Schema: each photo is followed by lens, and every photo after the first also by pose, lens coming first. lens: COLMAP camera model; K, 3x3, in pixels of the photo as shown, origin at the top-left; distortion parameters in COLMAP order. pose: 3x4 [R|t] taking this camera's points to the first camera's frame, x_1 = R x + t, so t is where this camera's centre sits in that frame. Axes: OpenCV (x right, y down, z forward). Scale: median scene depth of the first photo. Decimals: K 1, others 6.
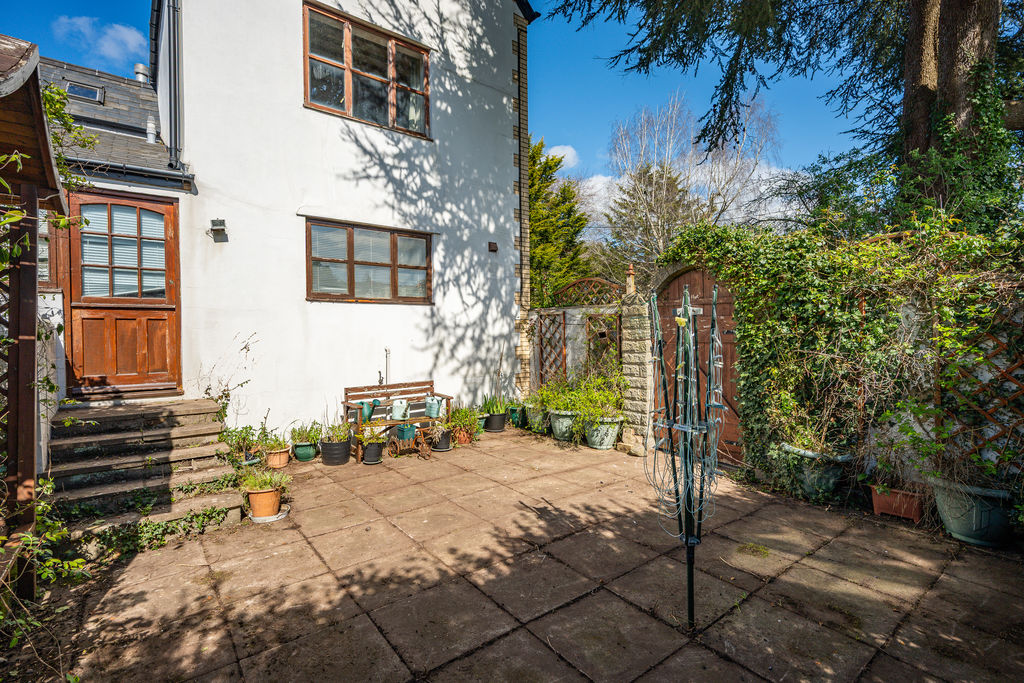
lens RADIAL K [[481.4, 0, 510.9], [0, 481.4, 338.3], [0, 0, 1]] dist [-0.000424, -0.000032]
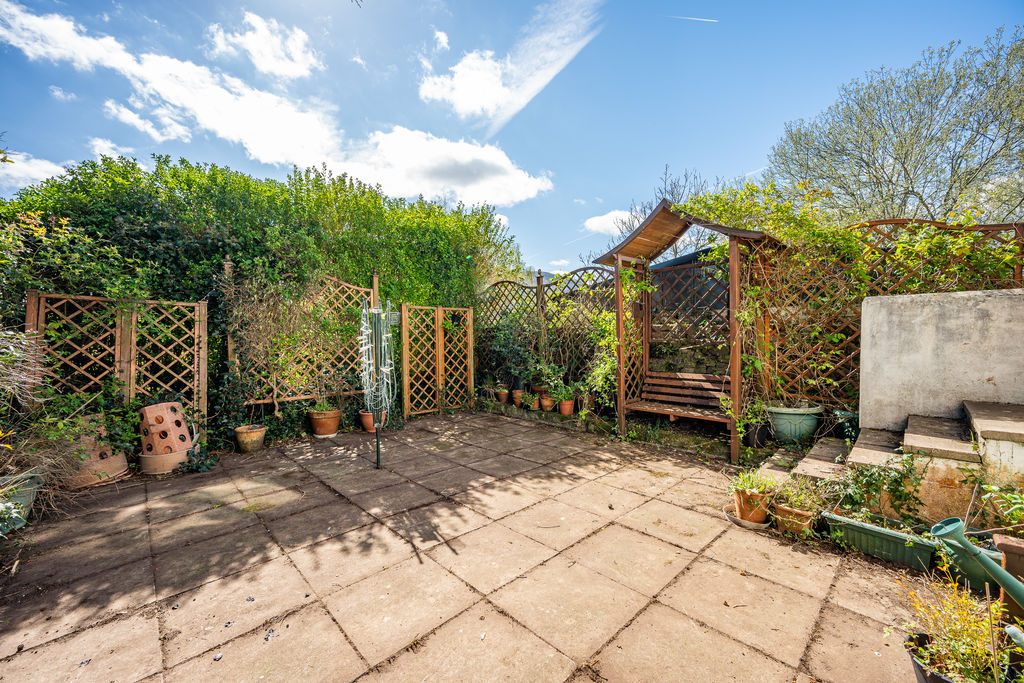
lens RADIAL K [[401.2, 0, 513.0], [0, 401.2, 337.6], [0, 0, 1]] dist [-0.000408, -0.000013]
pose [[-0.993454, 0.017766, -0.112844, -0.003193], [0.015372, 0.999639, 0.022052, 0.019673], [0.113195, 0.020173, -0.993368, 2.107336]]
